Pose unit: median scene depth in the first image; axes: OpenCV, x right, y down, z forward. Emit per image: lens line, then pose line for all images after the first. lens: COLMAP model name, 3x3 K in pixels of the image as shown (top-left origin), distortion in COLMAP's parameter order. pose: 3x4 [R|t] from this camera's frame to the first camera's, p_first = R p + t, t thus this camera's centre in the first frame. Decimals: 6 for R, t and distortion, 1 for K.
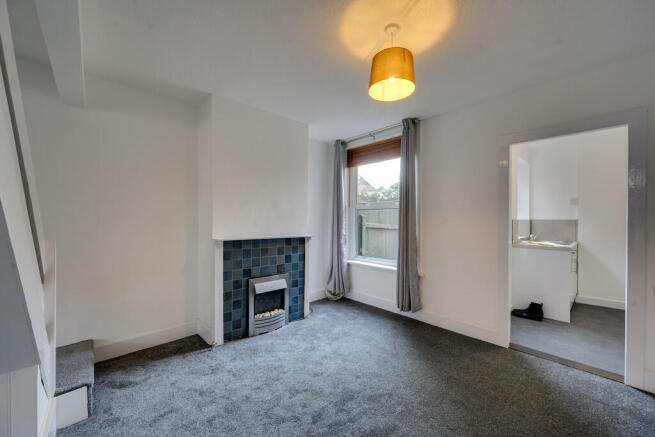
lens RADIAL K [[256.3, 0, 326.3], [0, 256.3, 221.5], [0, 0, 1]] dist [-0.000080, 0.000018]
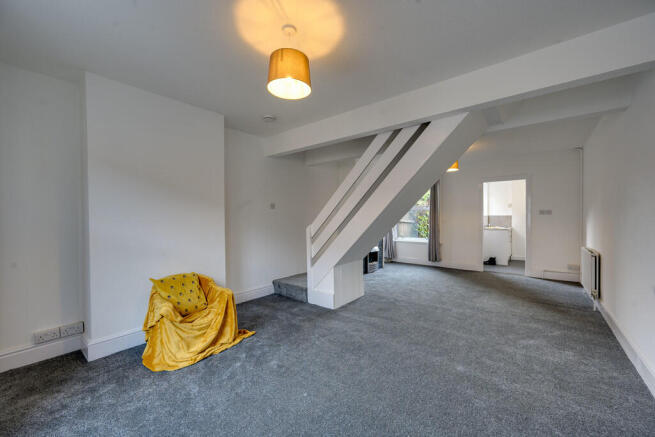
lens RADIAL K [[257.0, 0, 327.5], [0, 257.0, 218.5], [0, 0, 1]] dist [-0.000989, -0.000076]
pose [[0.990772, -0.006357, 0.135388, -0.817496], [0.006495, 0.999979, -0.000579, 0.010770], [-0.135381, 0.001453, 0.990793, -0.912594]]
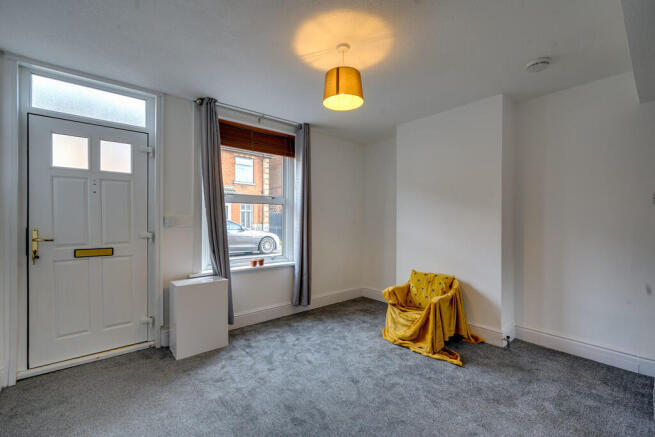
lens RADIAL K [[276.4, 0, 329.6], [0, 276.4, 222.6], [0, 0, 1]] dist [0.002209, 0.000031]
pose [[-0.036503, 0.000740, -0.999333, -0.143019], [-0.011452, 0.999934, 0.001159, 0.013532], [0.999268, 0.011487, -0.036492, -0.315275]]
